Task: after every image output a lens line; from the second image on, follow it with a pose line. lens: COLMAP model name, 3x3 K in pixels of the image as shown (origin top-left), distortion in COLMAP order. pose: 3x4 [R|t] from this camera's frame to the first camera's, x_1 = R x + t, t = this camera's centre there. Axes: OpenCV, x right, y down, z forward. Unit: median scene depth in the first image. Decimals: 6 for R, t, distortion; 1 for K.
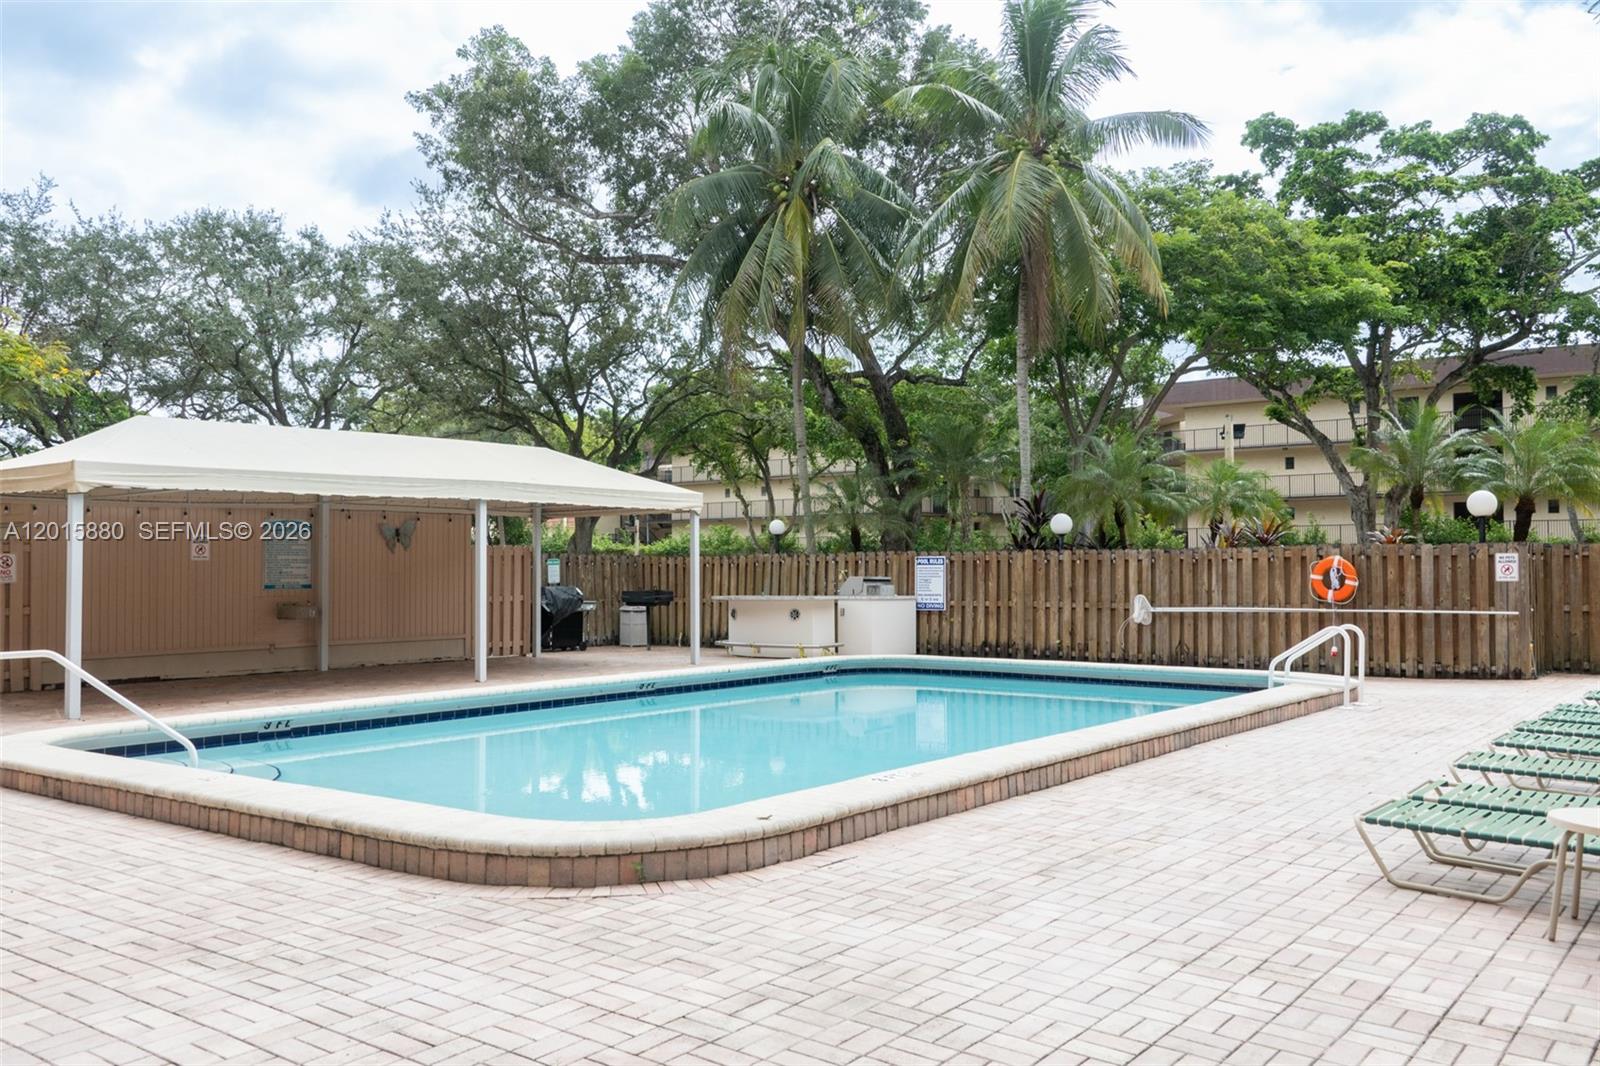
lens RADIAL K [[1287.2, 0, 793.2], [0, 1287.2, 543.1], [0, 0, 1]] dist [0.064079, -0.008586]
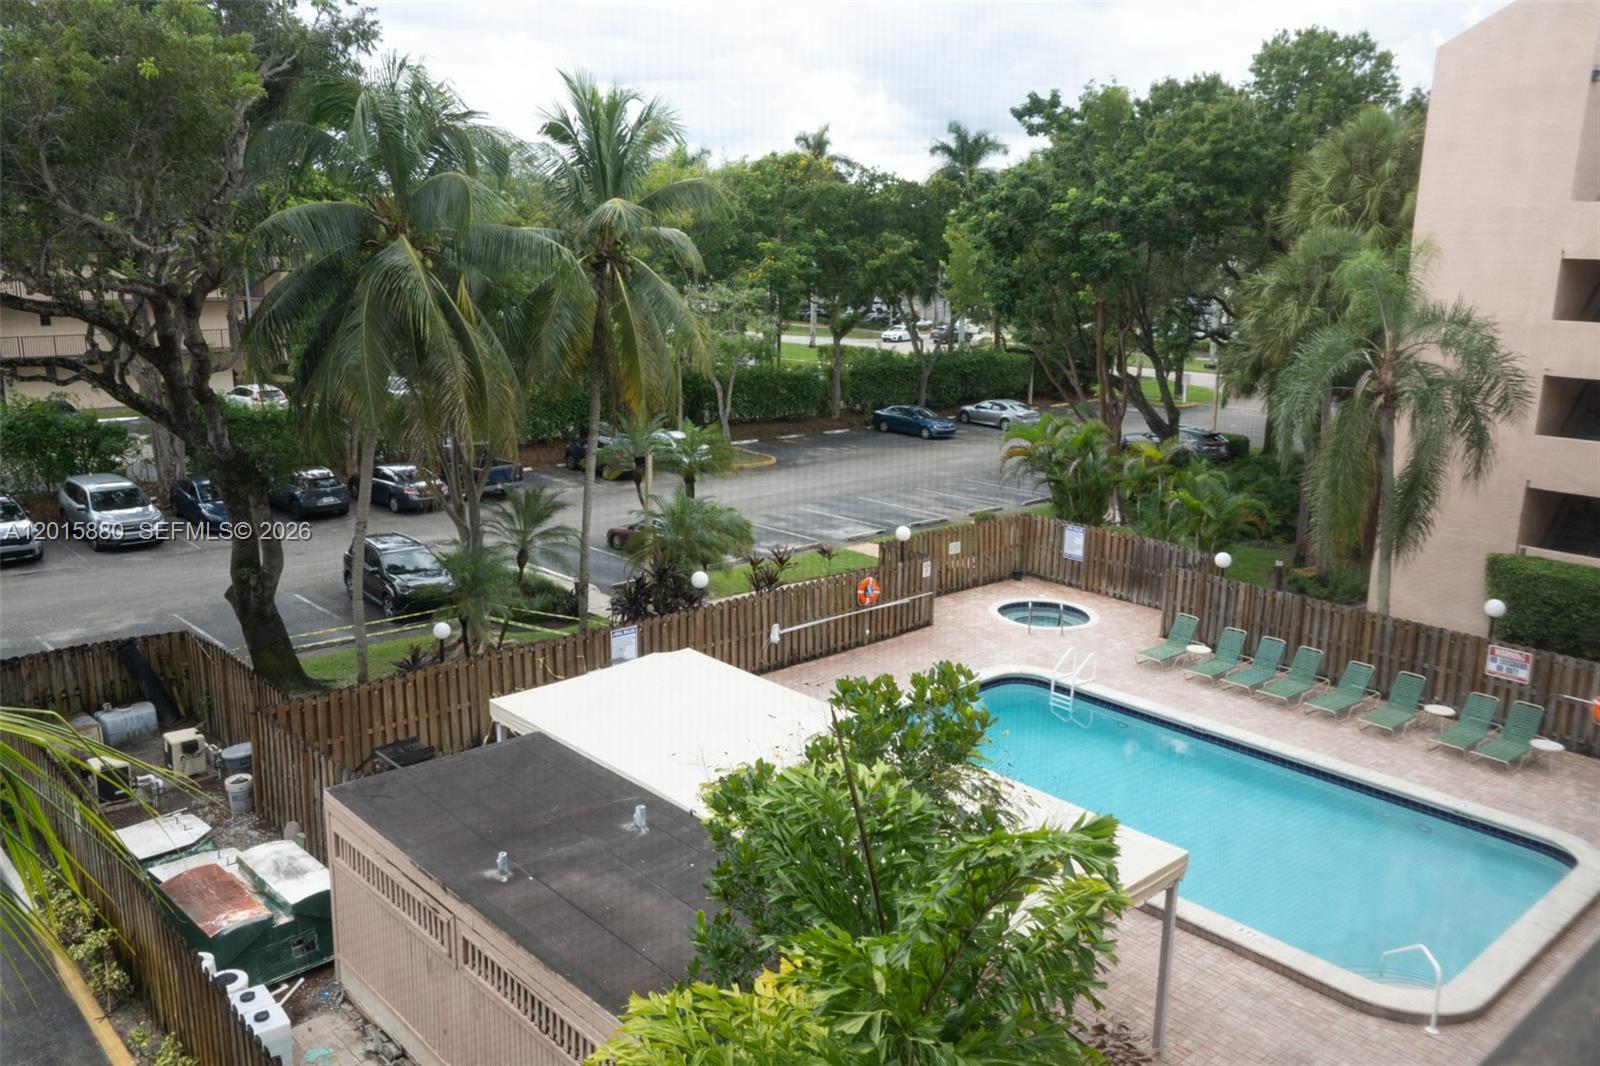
lens RADIAL K [[1287.2, 0, 800.5], [0, 1287.2, 533.8], [0, 0, 1]] dist [0.064079, -0.008586]
pose [[0.172820, -0.221973, 0.959615, -0.710713], [-0.044785, 0.971496, 0.232787, -0.258589], [-0.983935, -0.083206, 0.157953, 0.508232]]
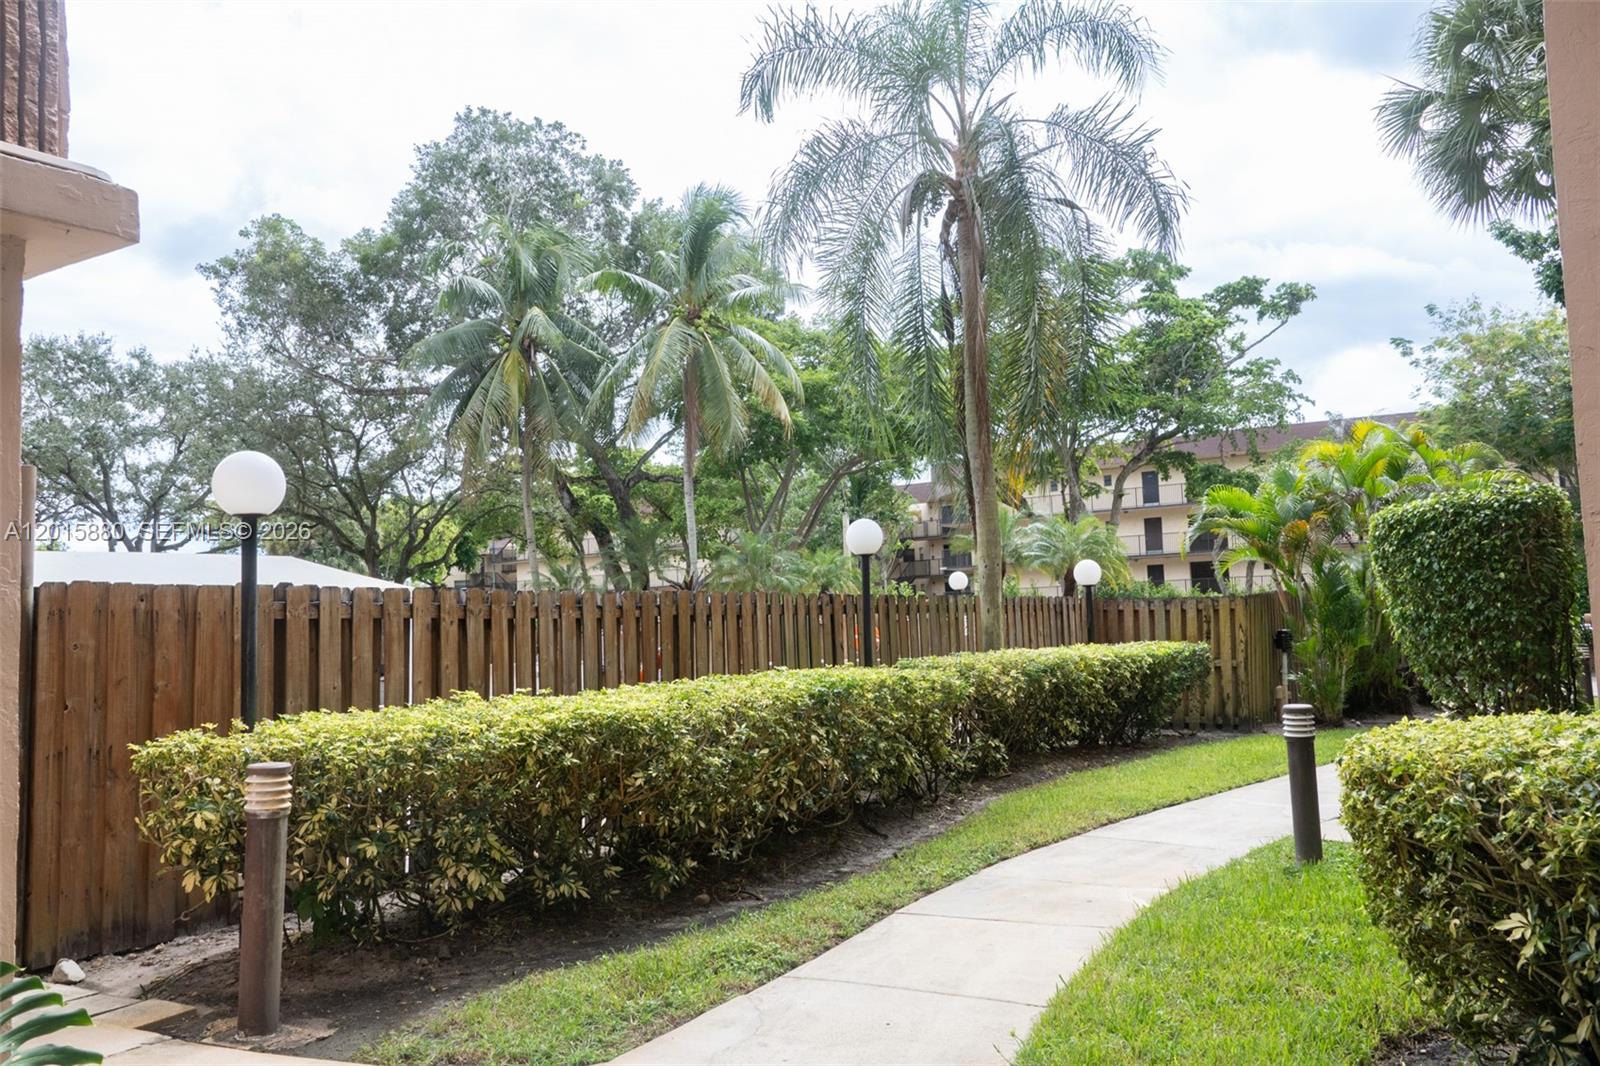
lens RADIAL K [[1287.2, 0, 806.9], [0, 1287.2, 523.8], [0, 0, 1]] dist [0.064079, -0.008586]
pose [[0.995792, -0.025407, 0.088051, 0.155966], [0.030983, 0.997561, -0.062552, -0.006377], [-0.086247, 0.065016, 0.994150, -0.251426]]
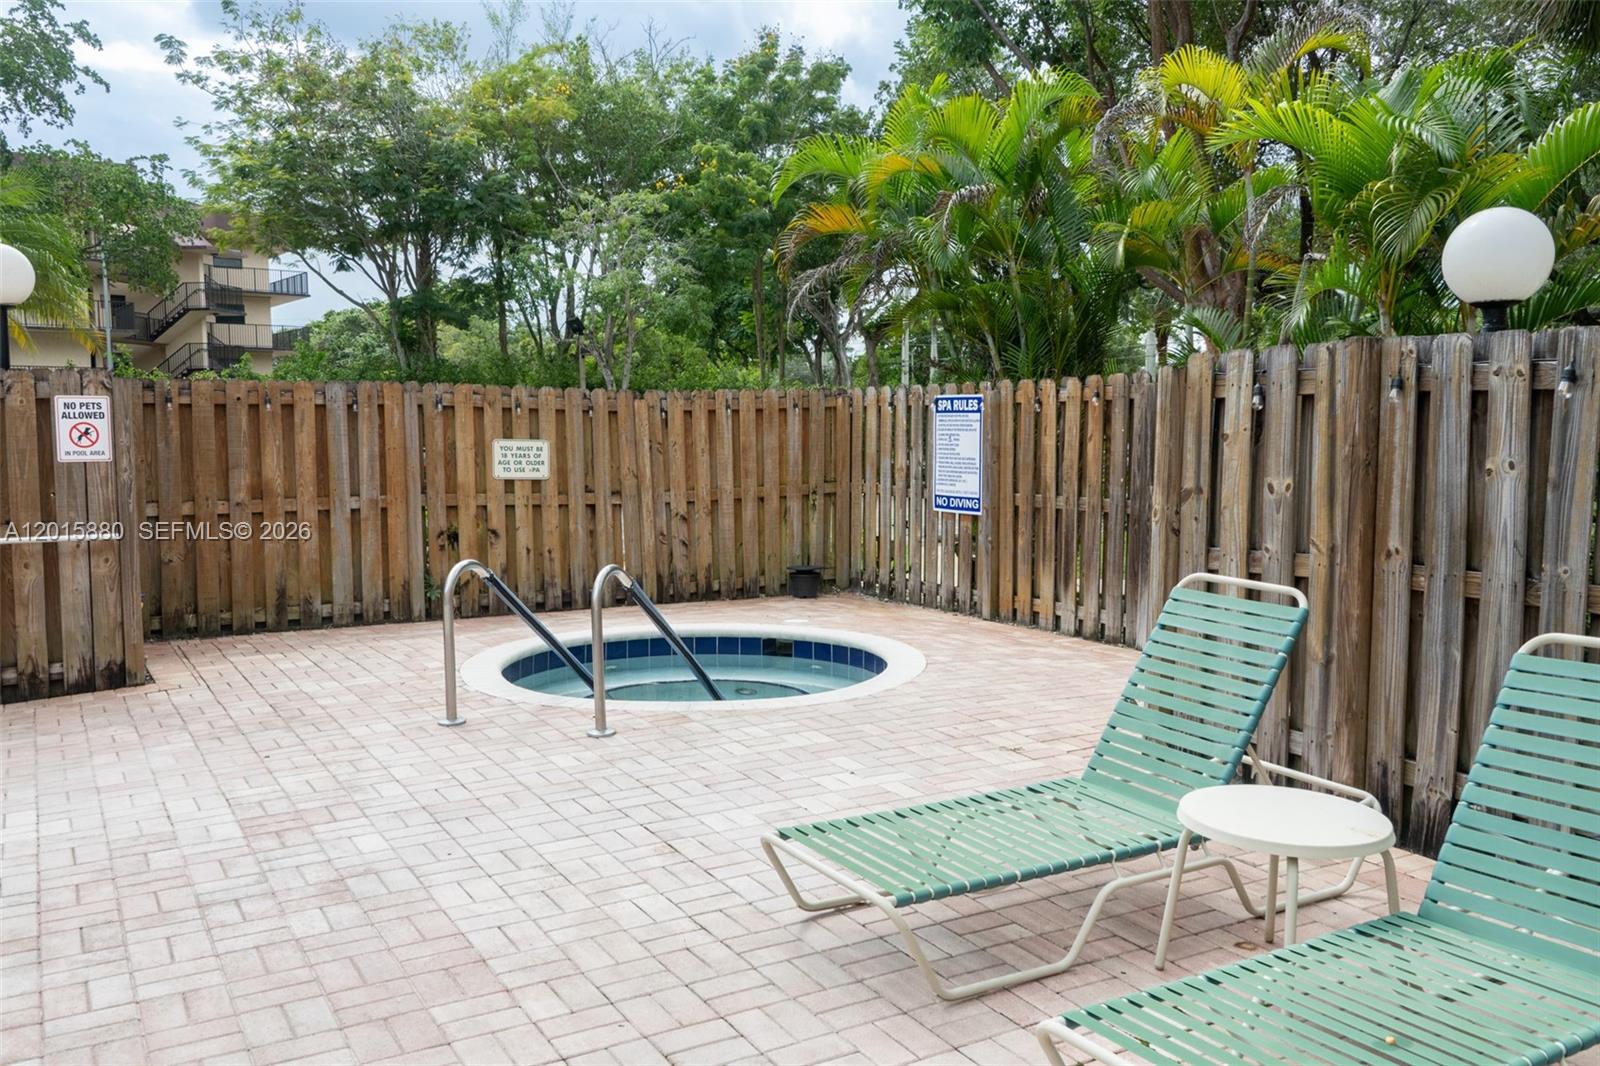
lens RADIAL K [[1287.2, 0, 797.8], [0, 1287.2, 536.7], [0, 0, 1]] dist [0.064079, -0.008586]
pose [[0.375597, -0.079776, 0.923343, 0.136121], [-0.022297, 0.995222, 0.095056, 0.004391], [-0.926515, -0.056290, 0.372024, 0.358395]]
